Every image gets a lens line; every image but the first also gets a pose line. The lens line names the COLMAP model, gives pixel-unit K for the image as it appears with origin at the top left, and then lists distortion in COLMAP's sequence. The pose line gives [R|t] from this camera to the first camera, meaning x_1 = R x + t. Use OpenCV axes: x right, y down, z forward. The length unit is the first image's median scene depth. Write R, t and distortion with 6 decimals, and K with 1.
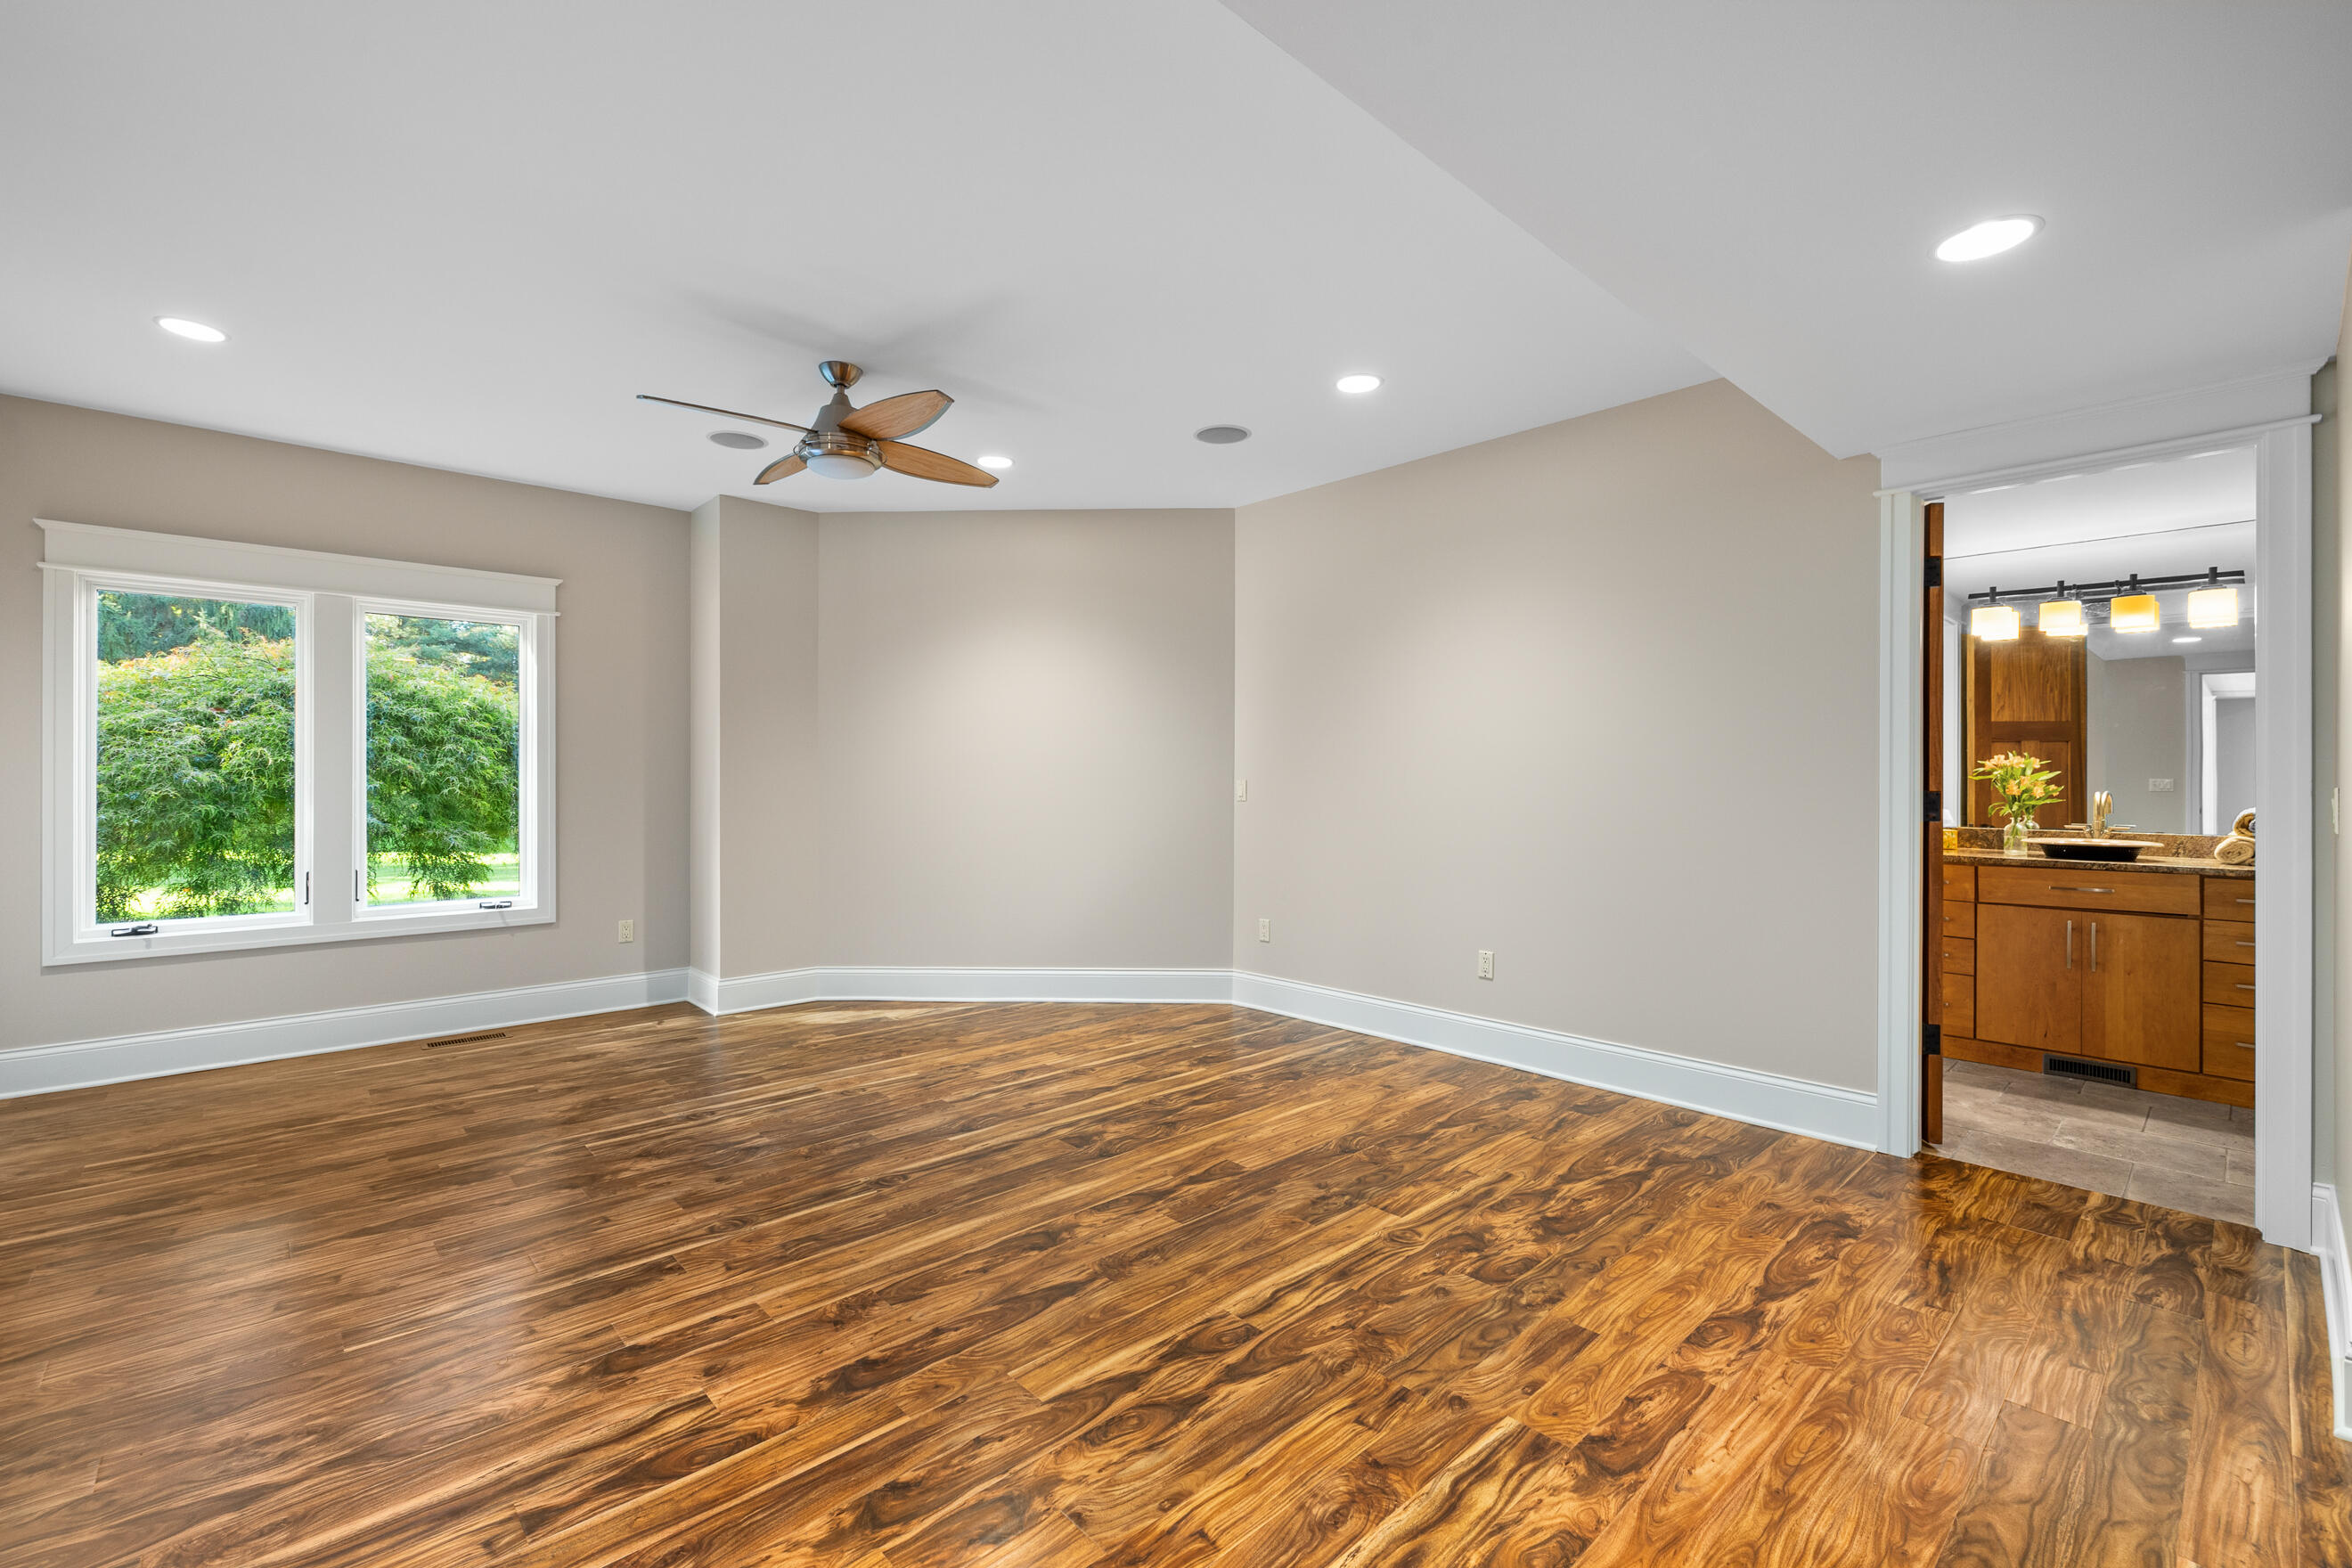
lens RADIAL K [[1017.3, 0, 1177.4], [0, 1017.3, 771.8], [0, 0, 1]] dist [-0.002760, -0.000287]
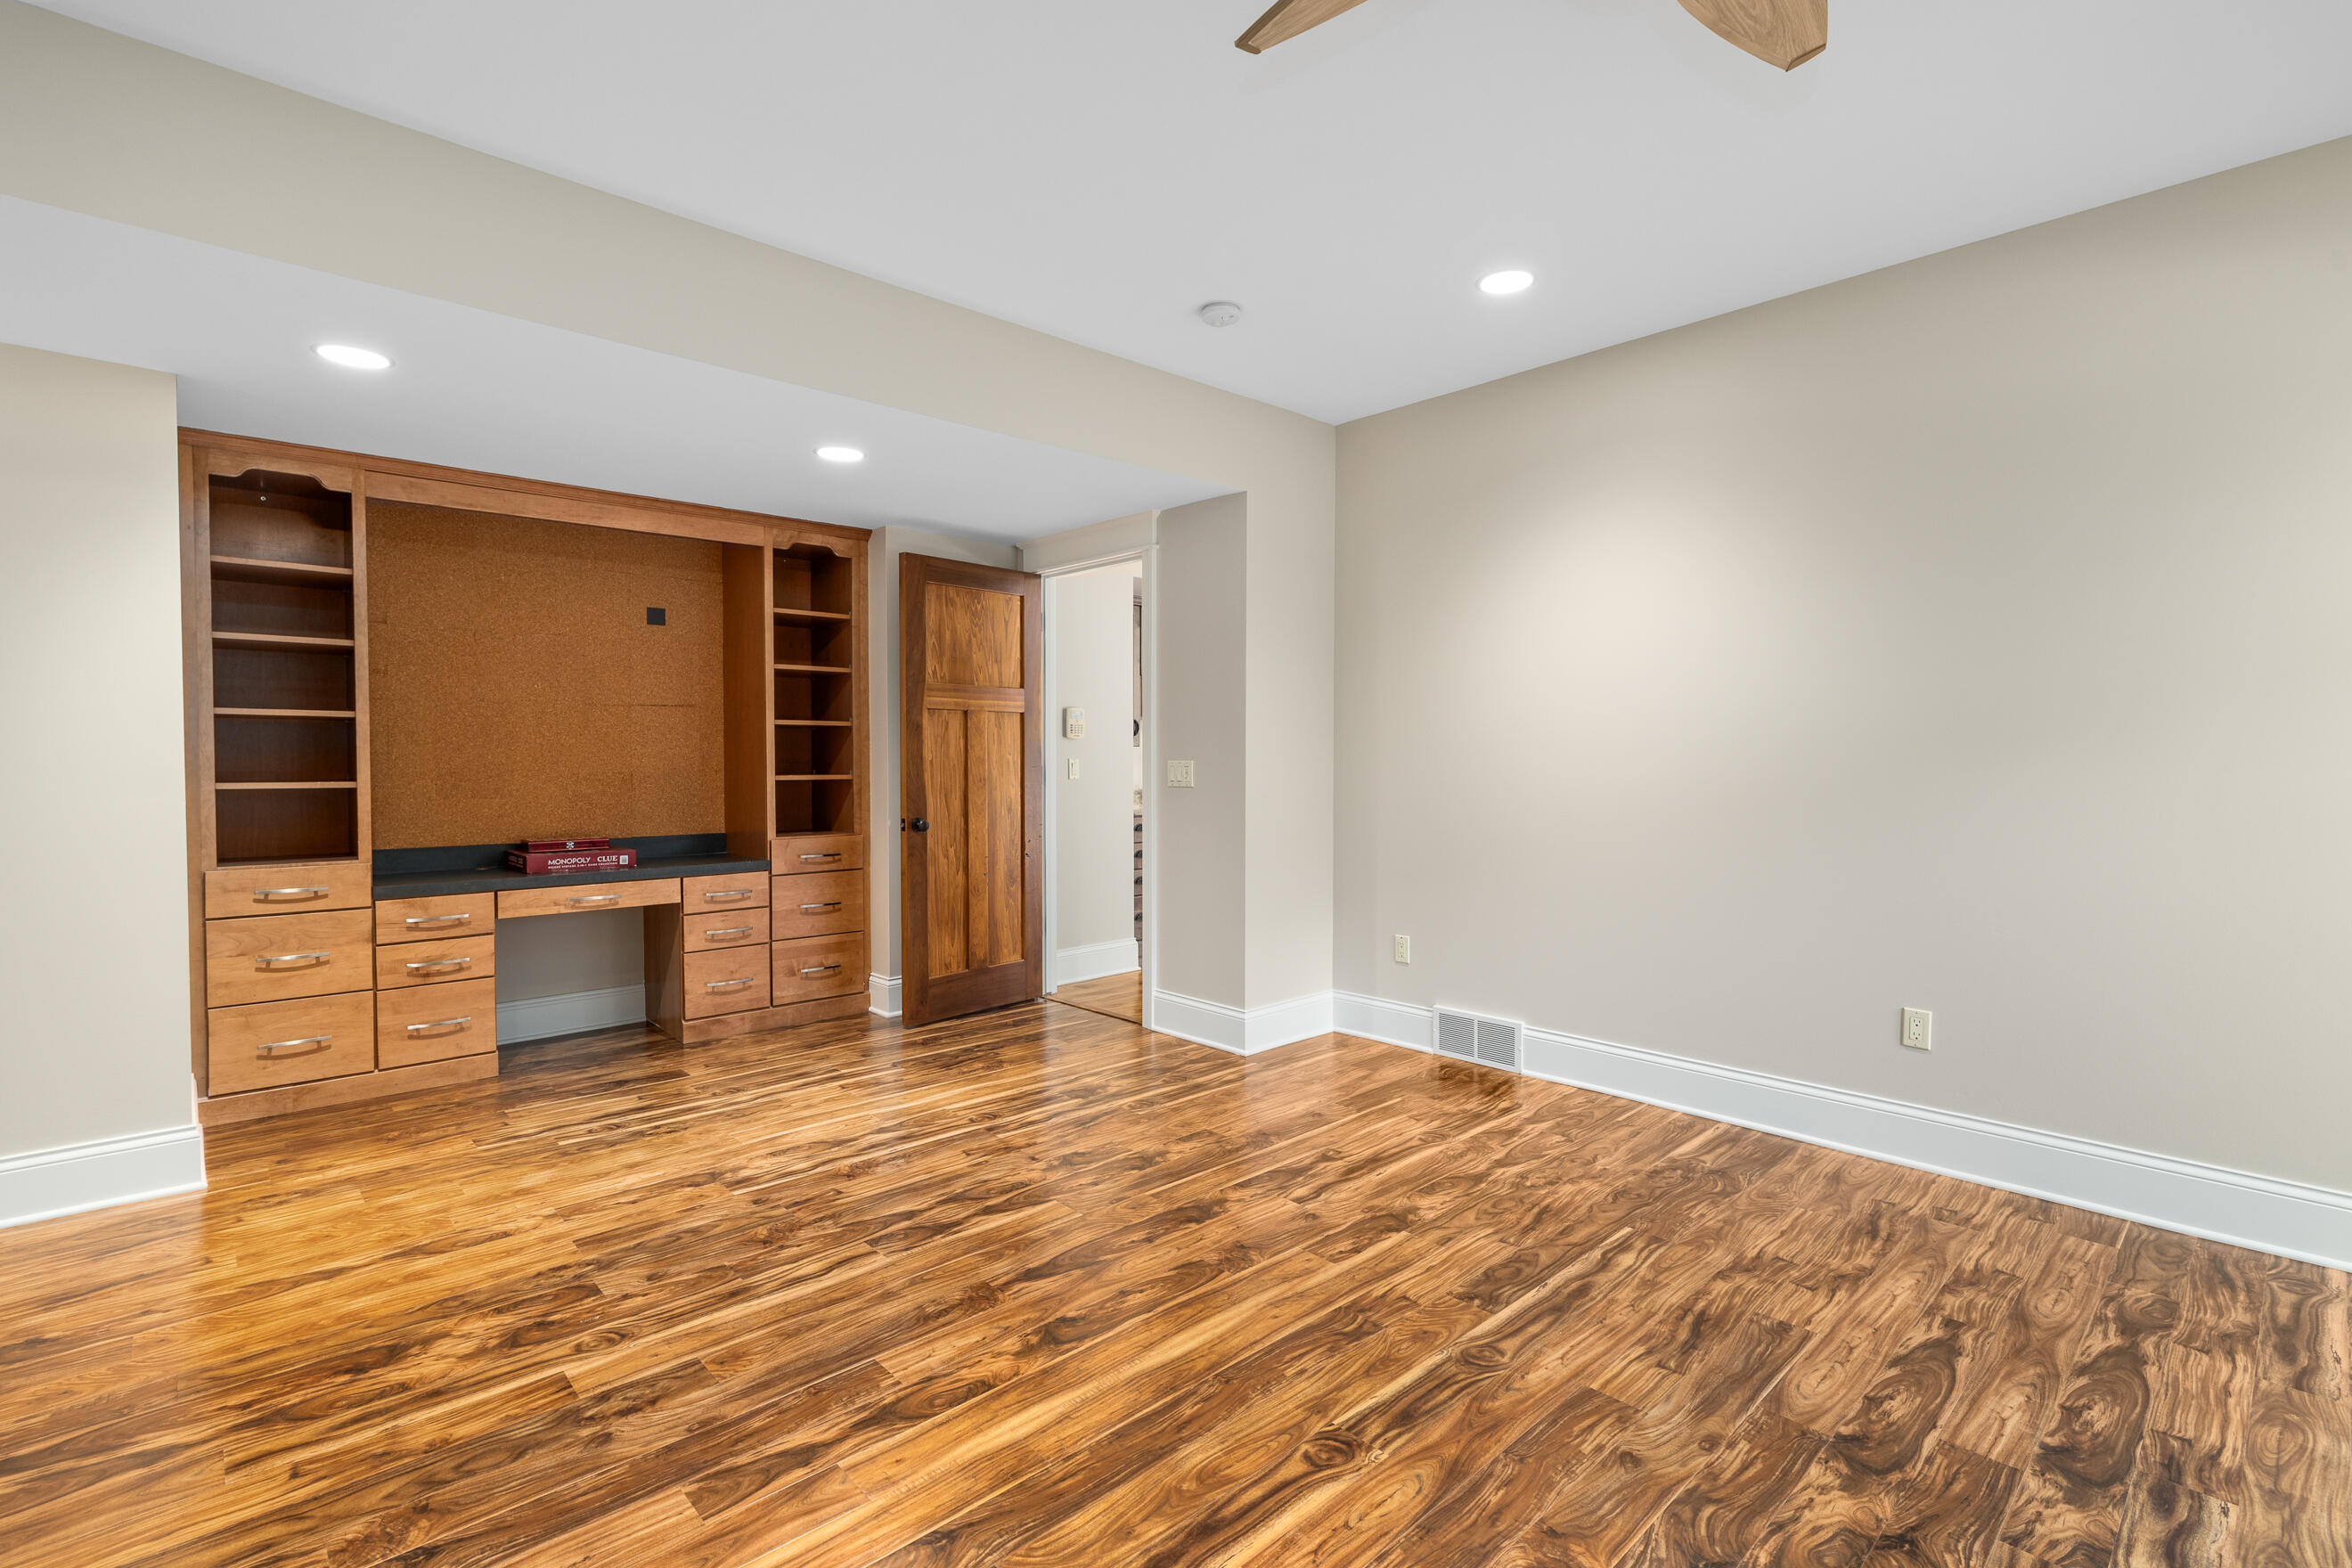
lens RADIAL K [[1058.4, 0, 1174.0], [0, 1058.4, 778.6], [0, 0, 1]] dist [-0.000385, -0.000095]
pose [[-0.999999, -0.000711, -0.001300, -0.242161], [-0.000732, 0.999866, 0.016361, 0.009634], [0.001288, 0.016362, -0.999865, 2.015602]]
